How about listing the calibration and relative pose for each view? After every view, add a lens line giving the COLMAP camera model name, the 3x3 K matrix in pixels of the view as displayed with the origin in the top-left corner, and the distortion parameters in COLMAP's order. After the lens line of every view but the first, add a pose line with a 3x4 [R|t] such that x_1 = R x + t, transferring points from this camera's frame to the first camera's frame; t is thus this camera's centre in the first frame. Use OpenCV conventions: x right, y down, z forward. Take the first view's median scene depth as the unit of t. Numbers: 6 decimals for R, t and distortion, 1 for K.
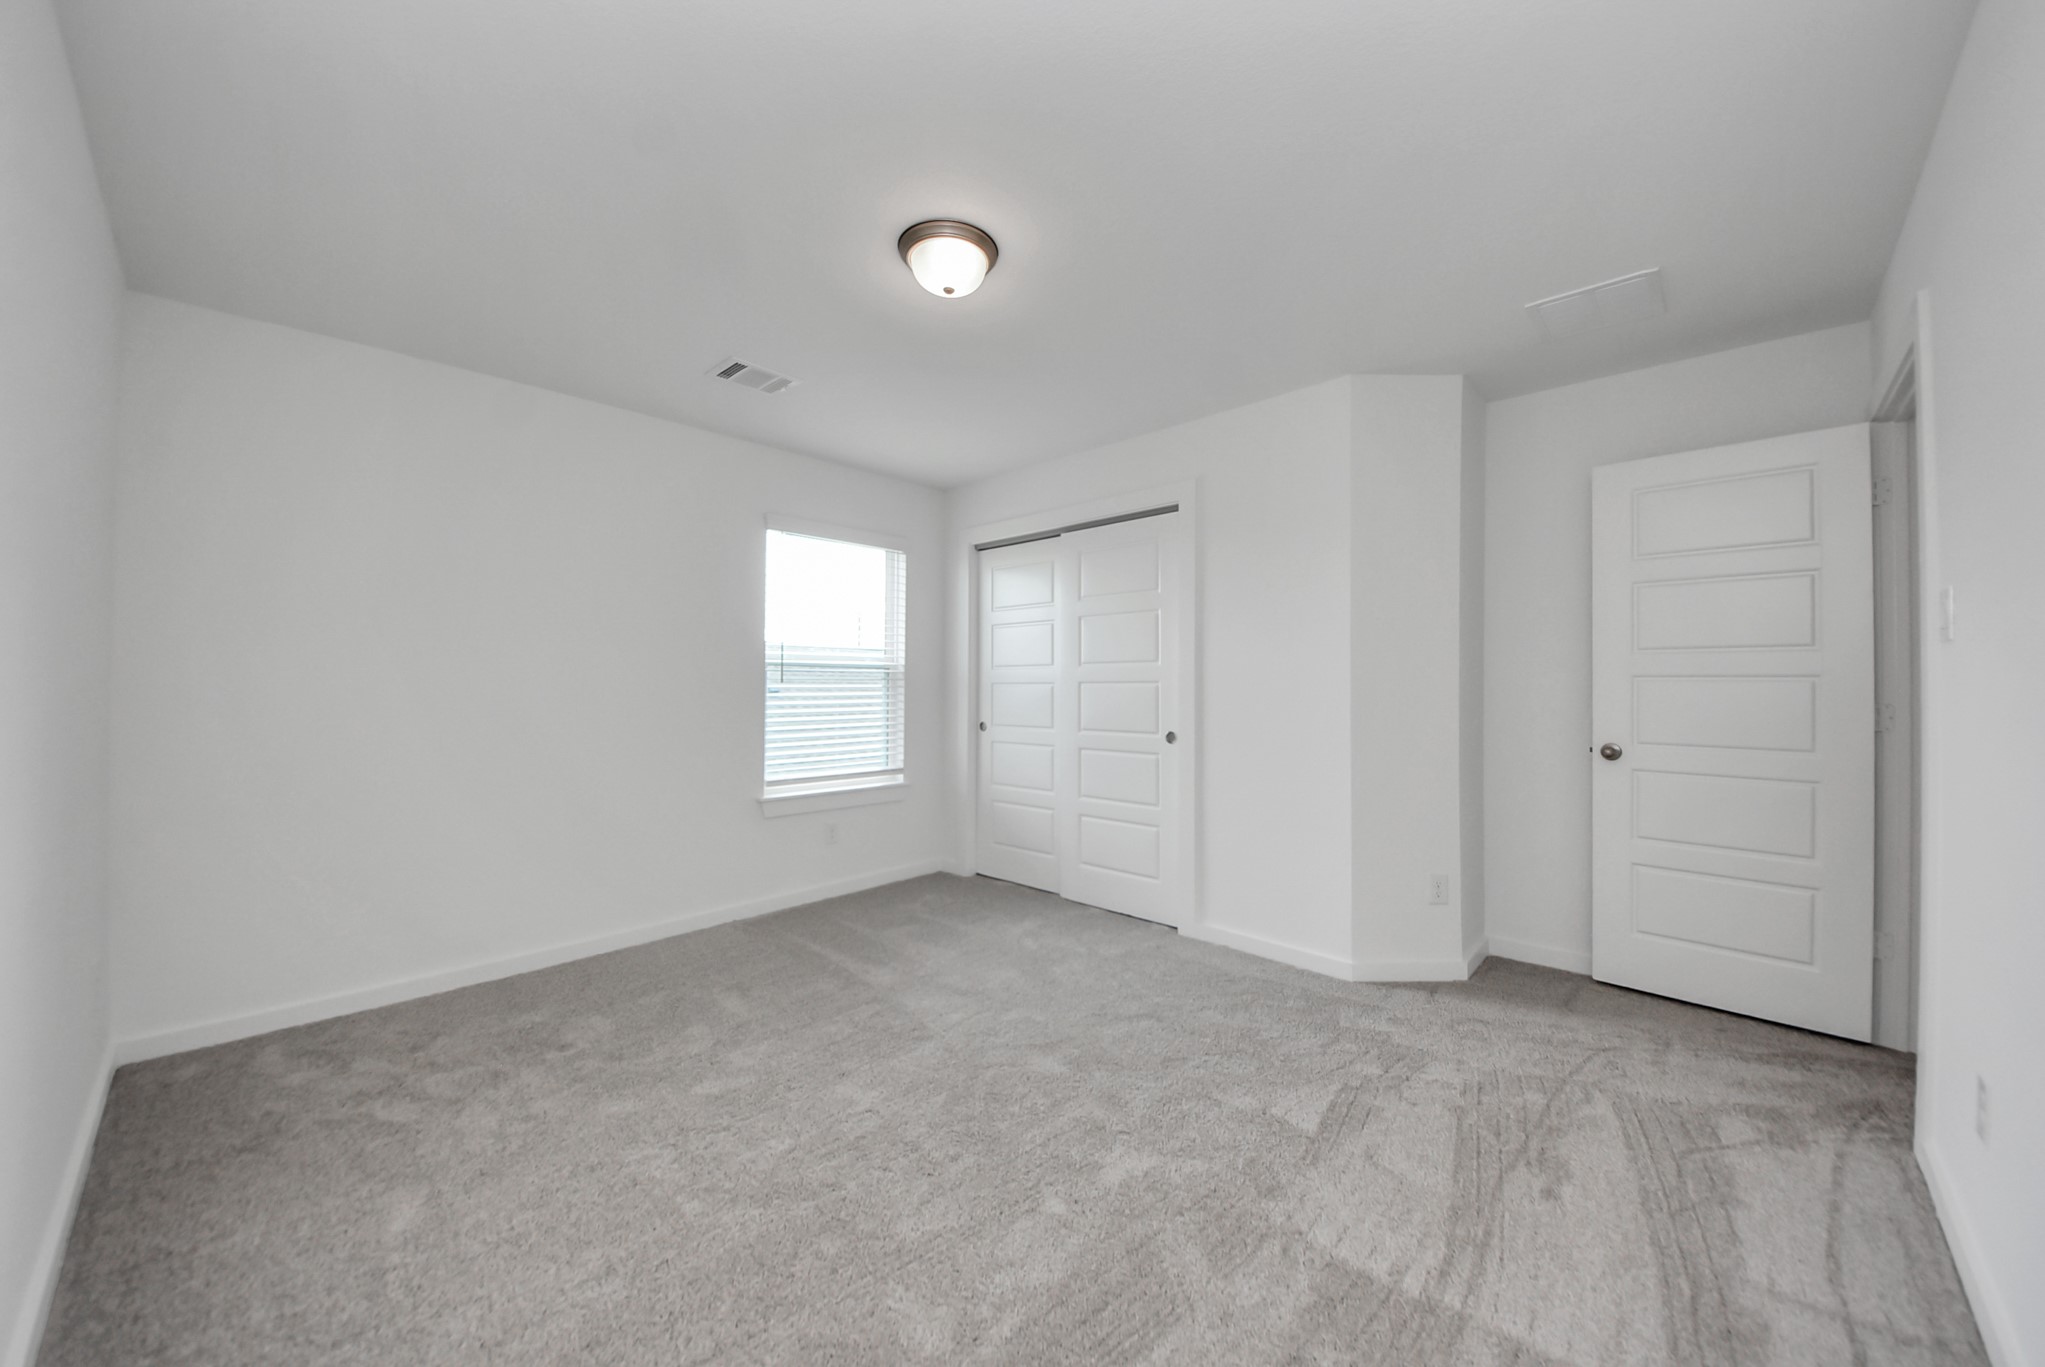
lens RADIAL K [[750.3, 0, 992.1], [0, 750.3, 679.3], [0, 0, 1]] dist [0.004046, -0.000230]
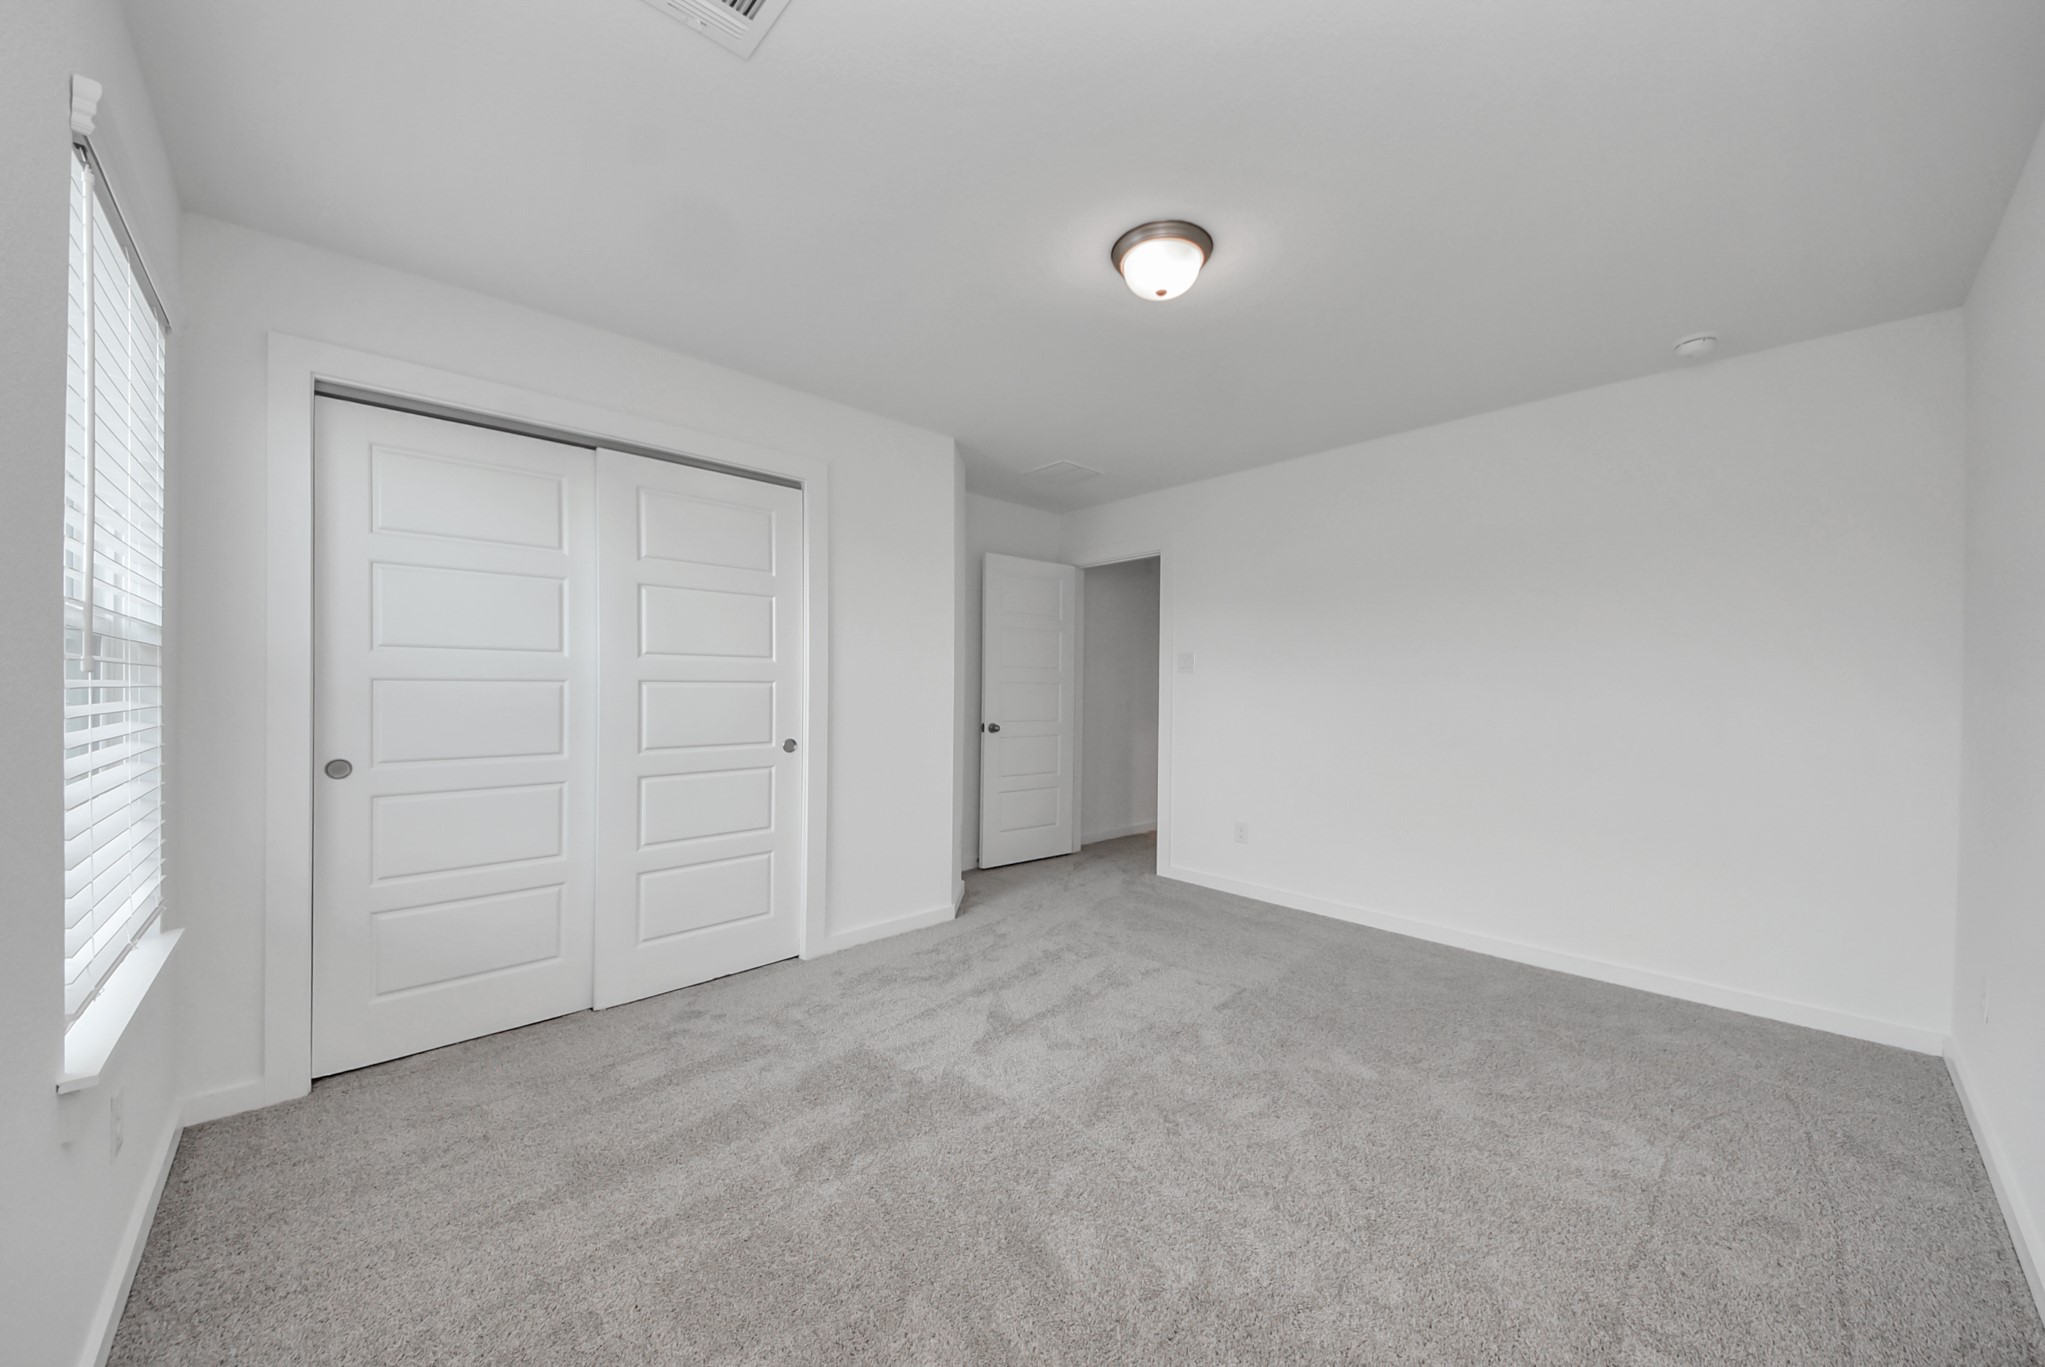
lens RADIAL K [[750.3, 0, 1023.2], [0, 750.3, 700.7], [0, 0, 1]] dist [0.004046, -0.000230]
pose [[0.002708, -0.012887, 0.999913, -0.654086], [-0.010579, 0.999861, 0.012915, 0.011733], [-0.999940, -0.010613, 0.002571, 0.737426]]
